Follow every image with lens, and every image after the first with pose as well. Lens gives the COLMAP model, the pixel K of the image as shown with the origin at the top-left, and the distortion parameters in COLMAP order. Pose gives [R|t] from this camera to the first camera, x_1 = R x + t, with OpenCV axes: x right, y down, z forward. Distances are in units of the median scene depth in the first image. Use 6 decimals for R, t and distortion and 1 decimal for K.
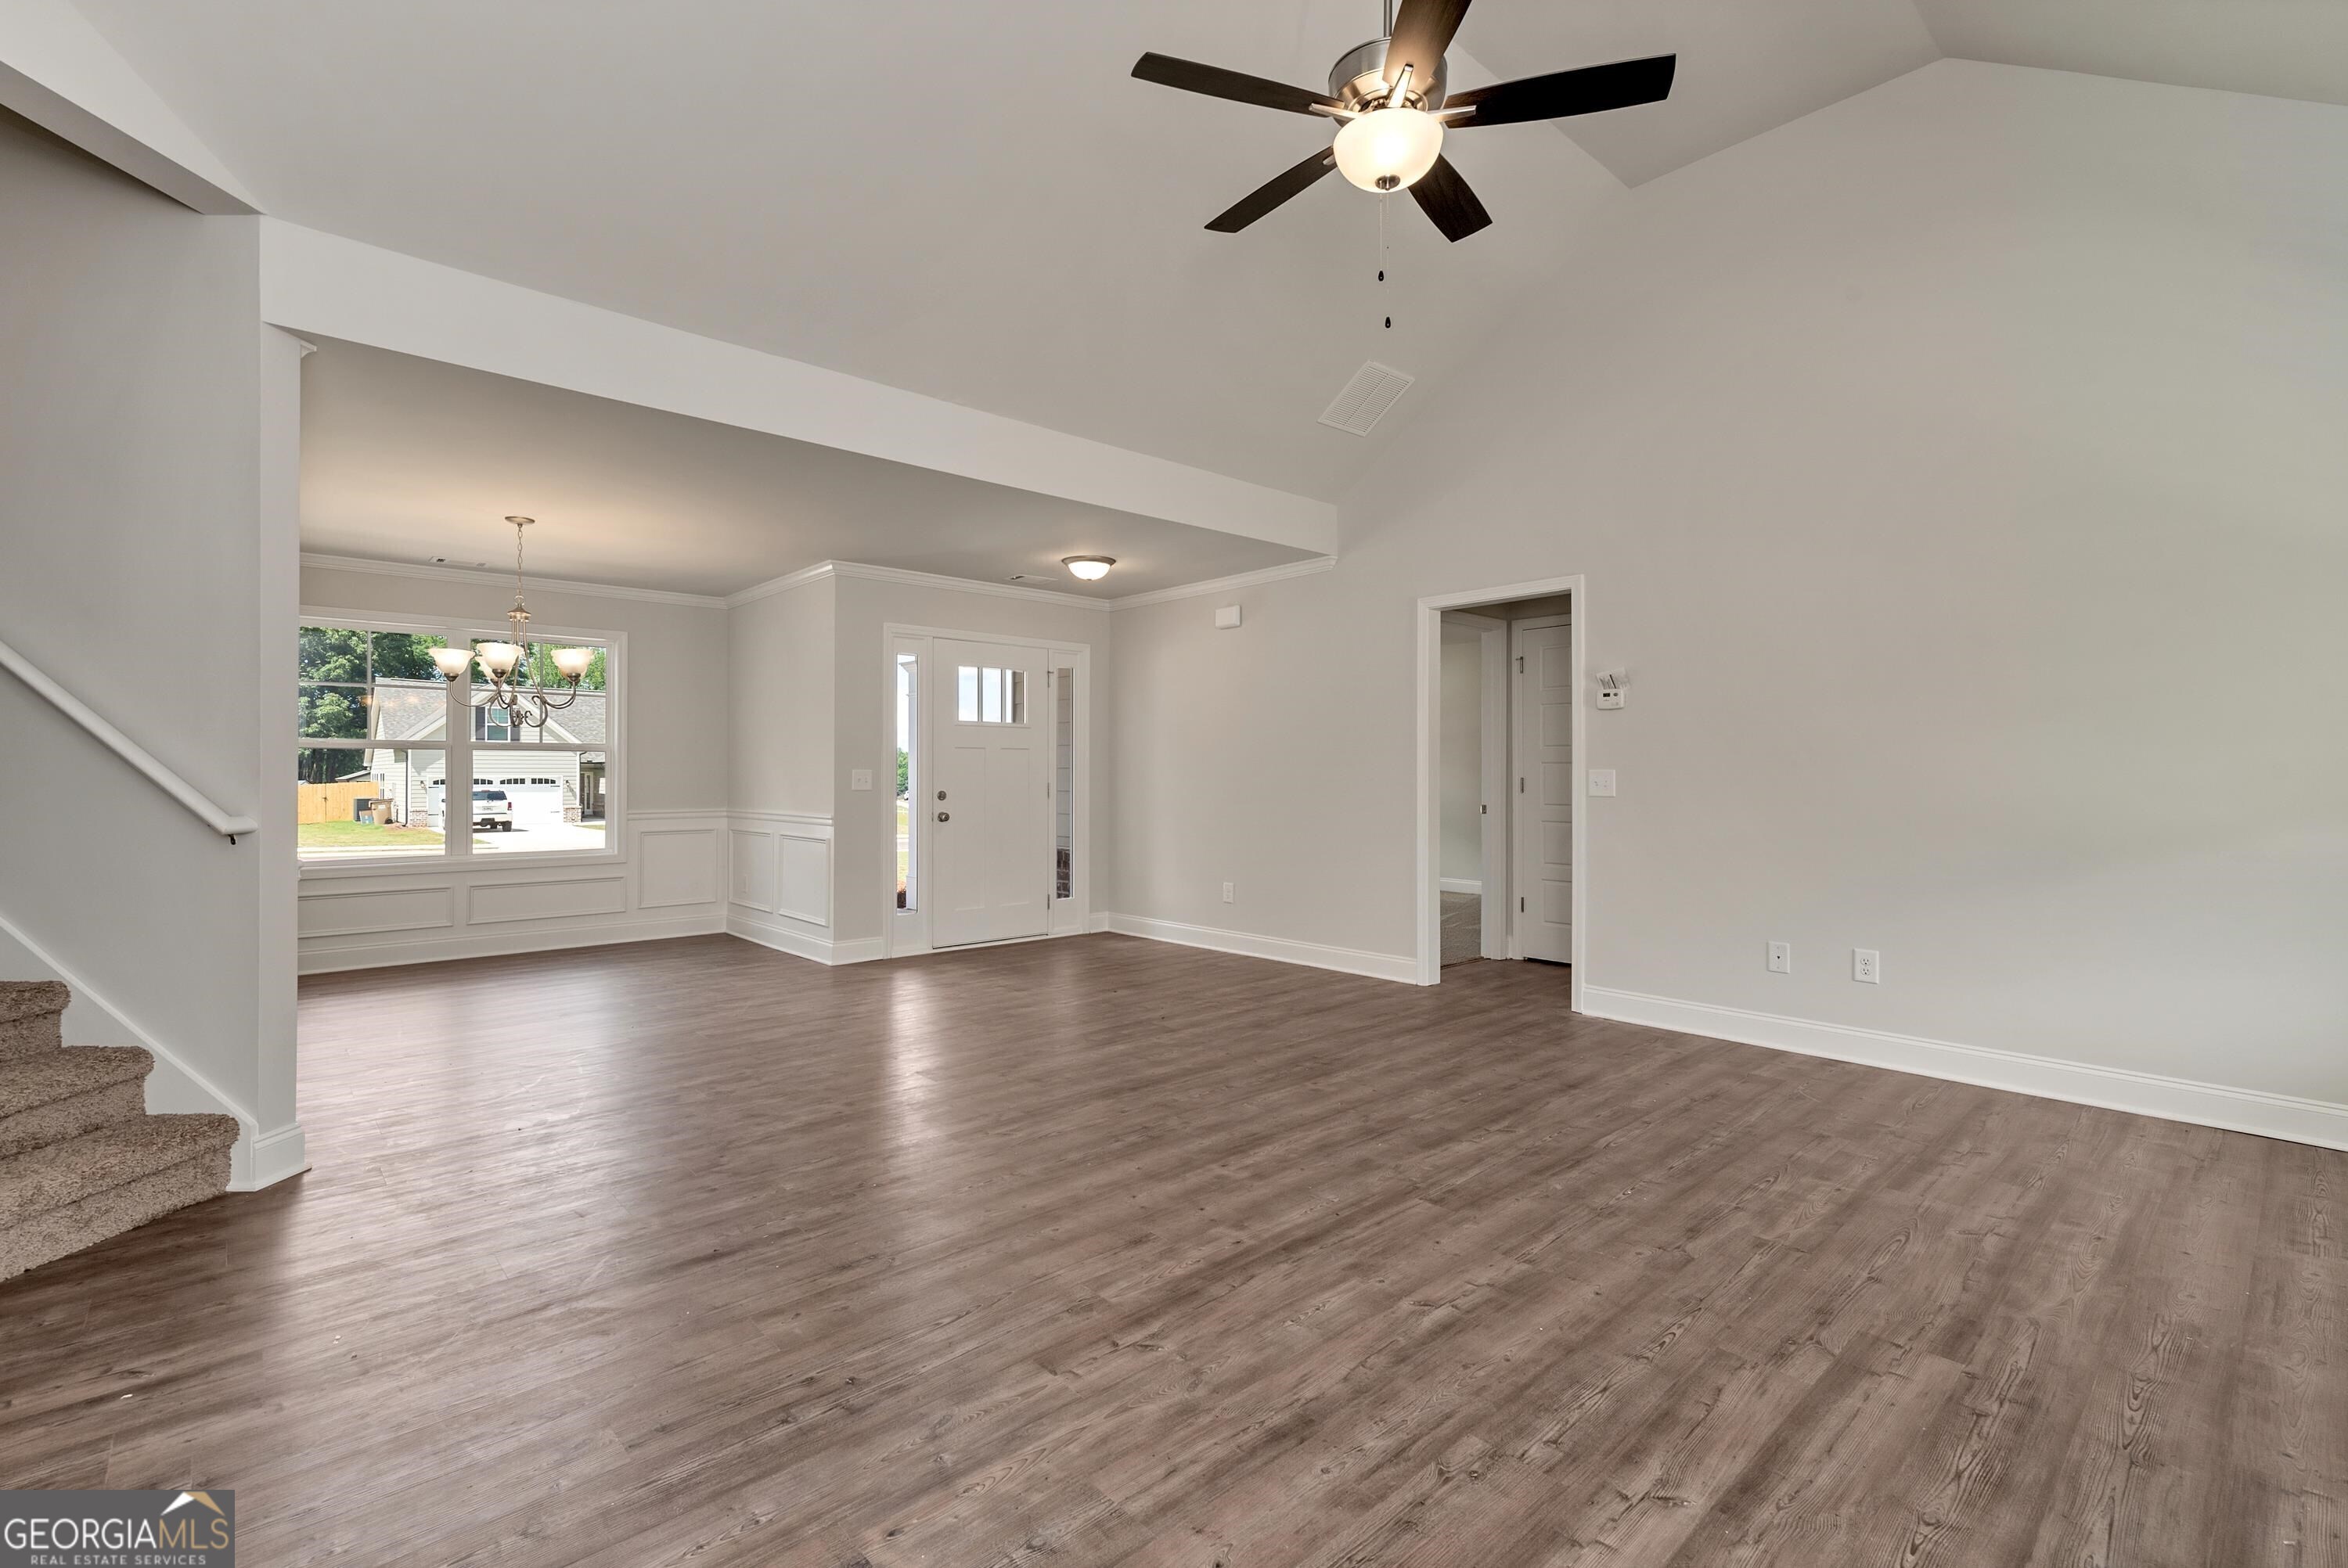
lens RADIAL K [[1035.4, 0, 1171.5], [0, 1035.4, 770.3], [0, 0, 1]] dist [0.001213, -0.001895]
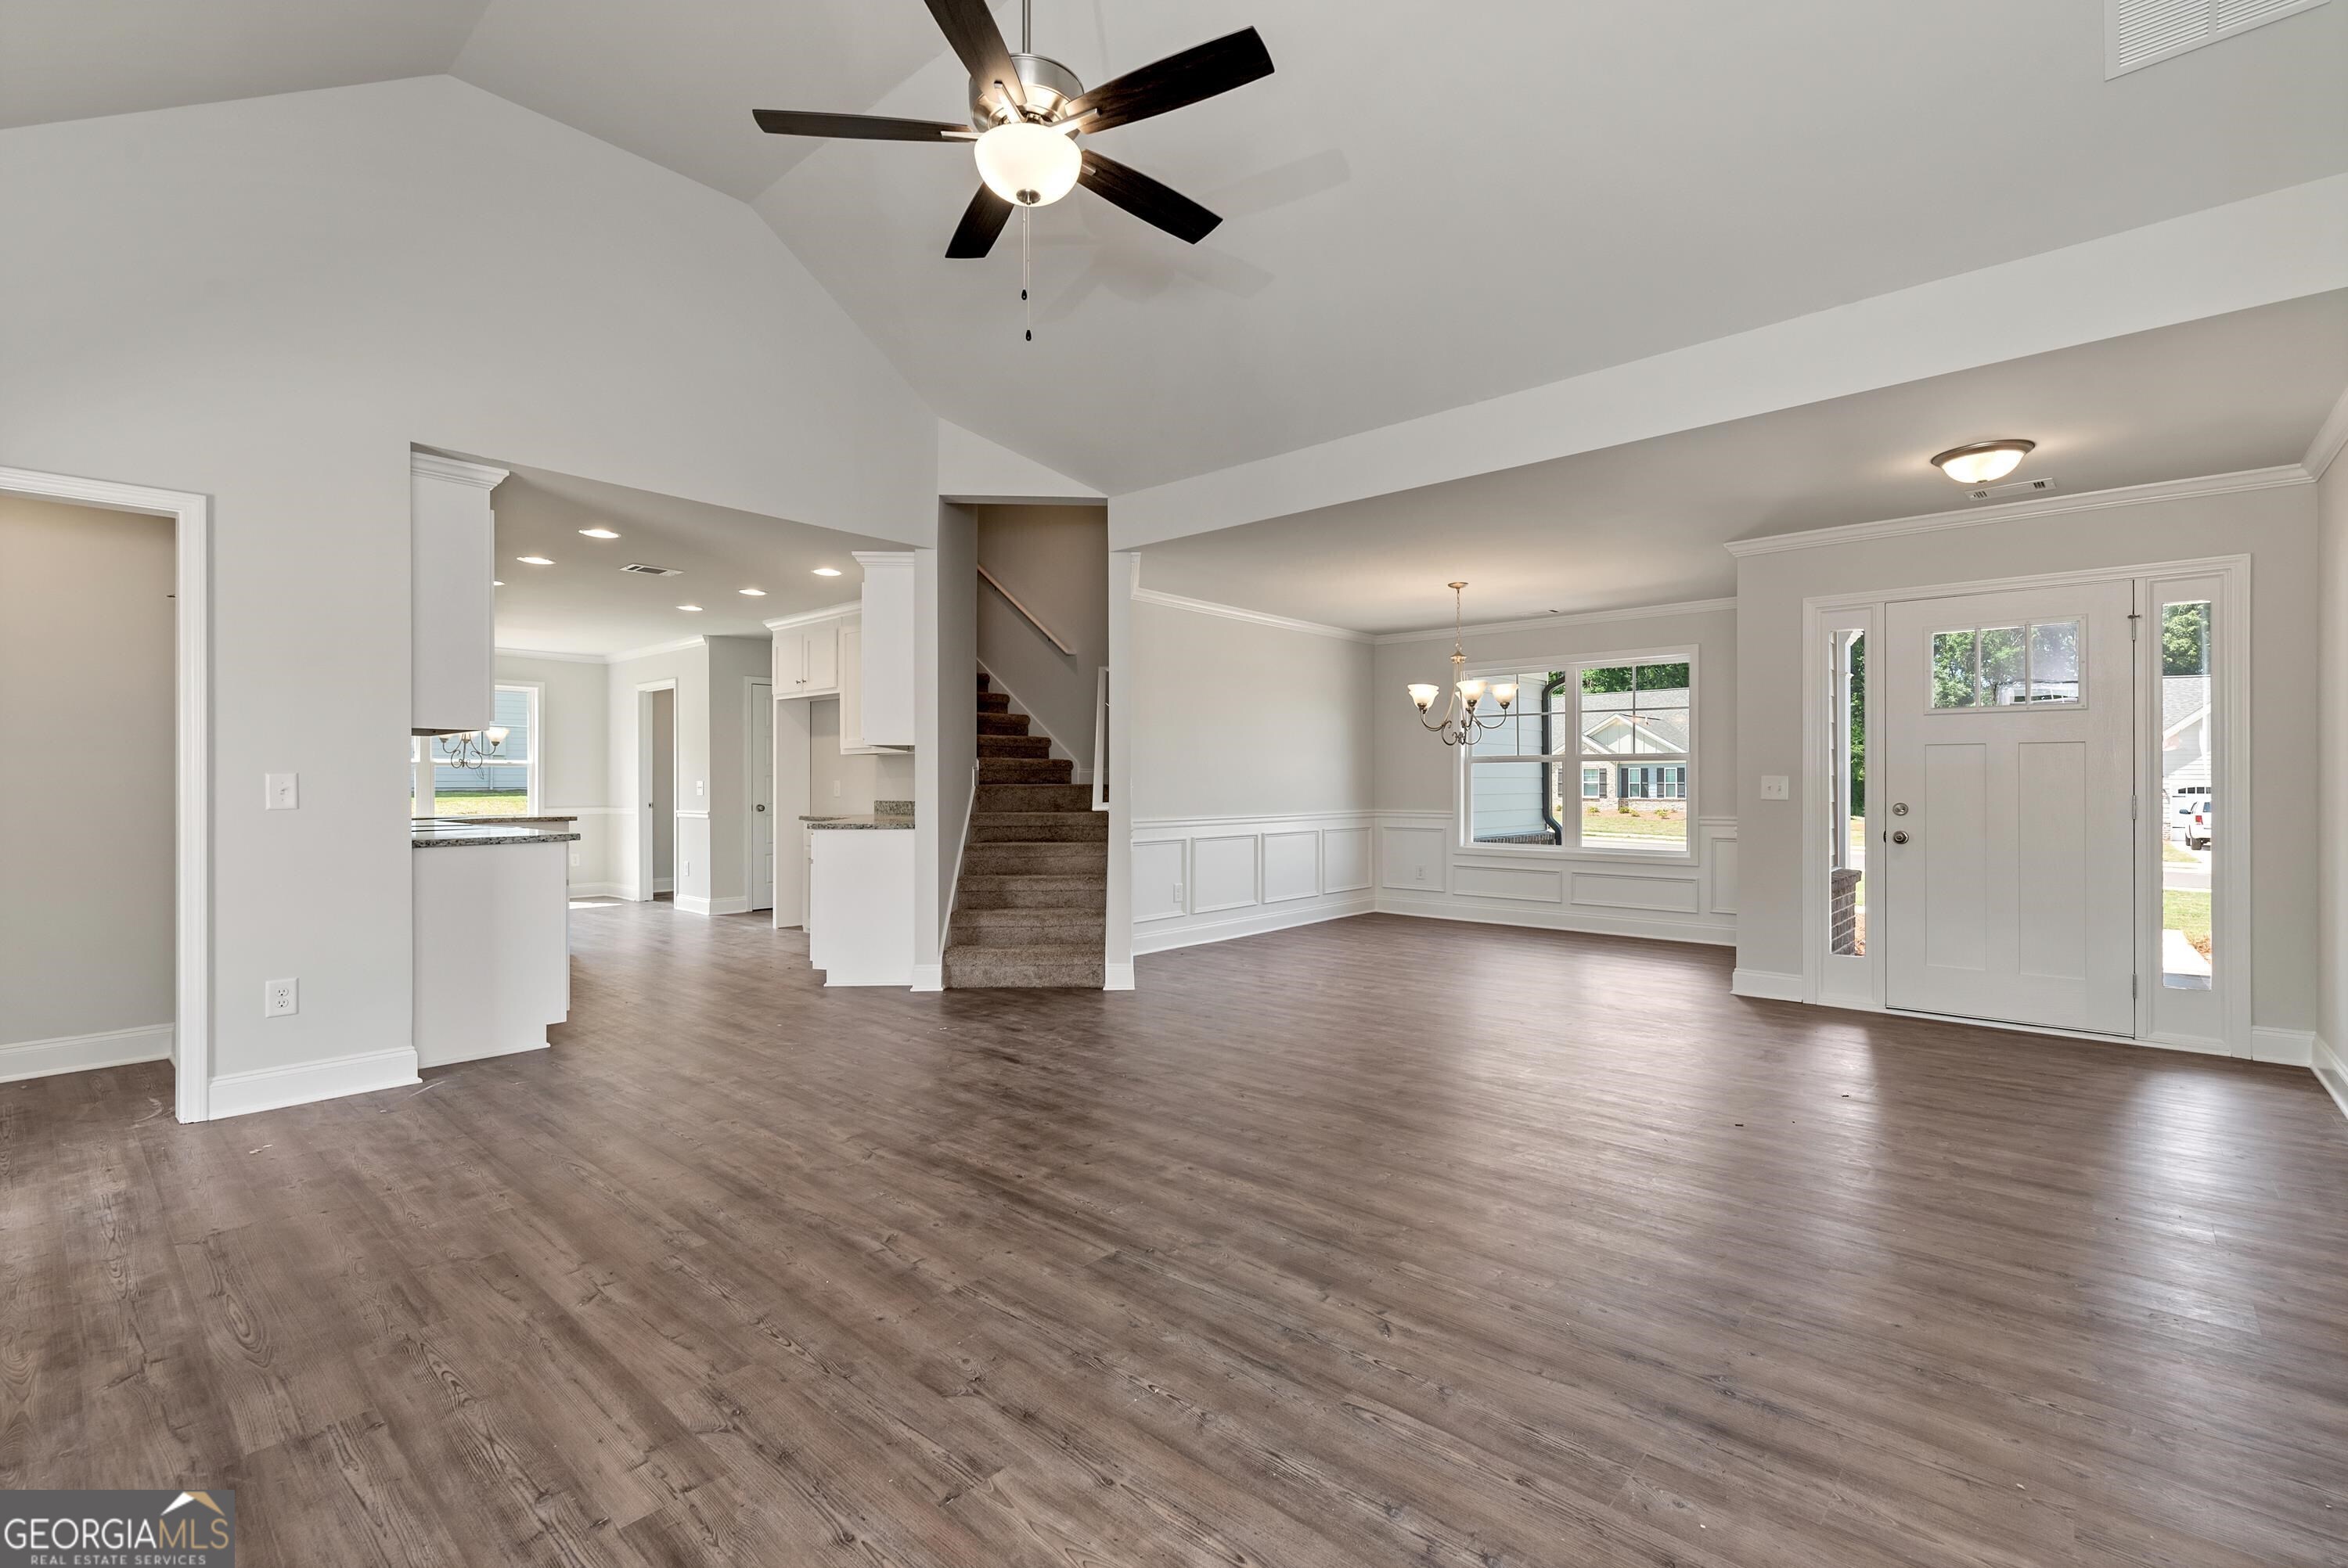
lens RADIAL K [[1035.4, 0, 1184.4], [0, 1035.4, 783.9], [0, 0, 1]] dist [0.001213, -0.001895]
pose [[0.111776, 0.001651, -0.993732, 1.141300], [0.003448, 0.999992, 0.002049, 0.005990], [0.993727, -0.003656, 0.111769, 0.958948]]
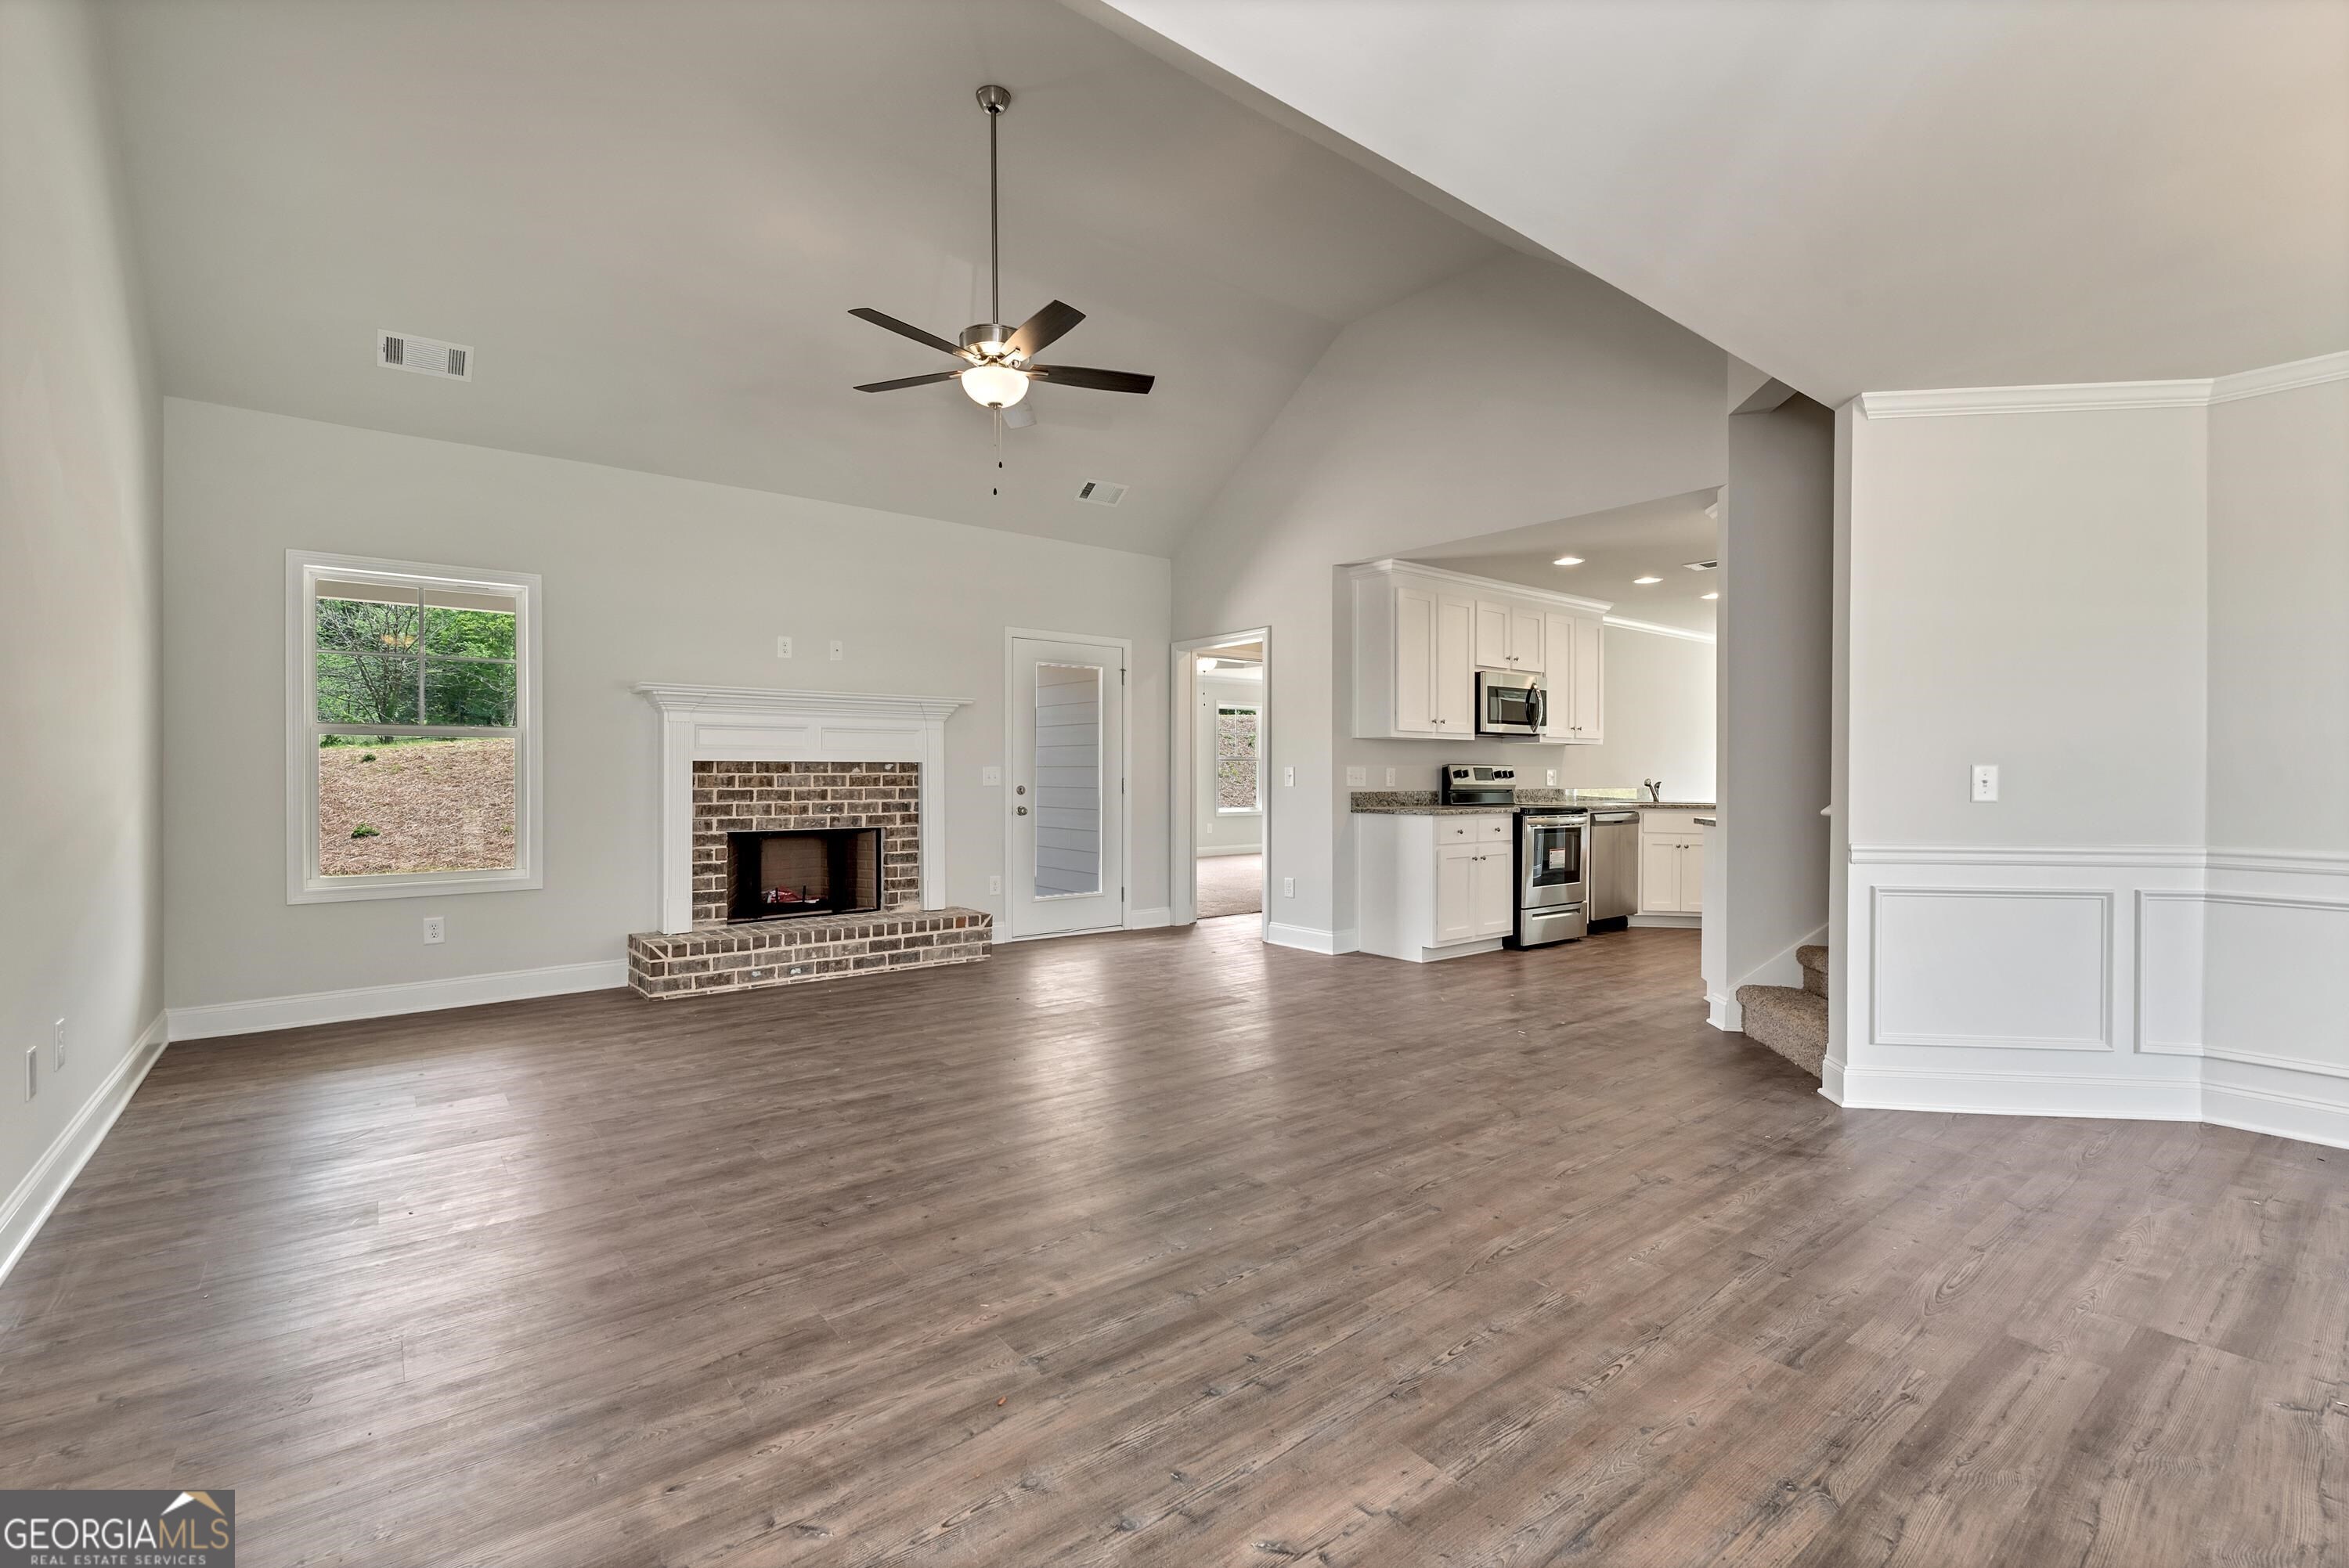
lens RADIAL K [[1031.4, 0, 1176.1], [0, 1031.4, 780.1], [0, 0, 1]] dist [0.001092, -0.000776]
pose [[-0.997569, -0.002563, 0.069635, -0.174071], [-0.002213, 0.999984, 0.005111, 0.010726], [-0.069647, 0.004944, -0.997559, 2.405322]]
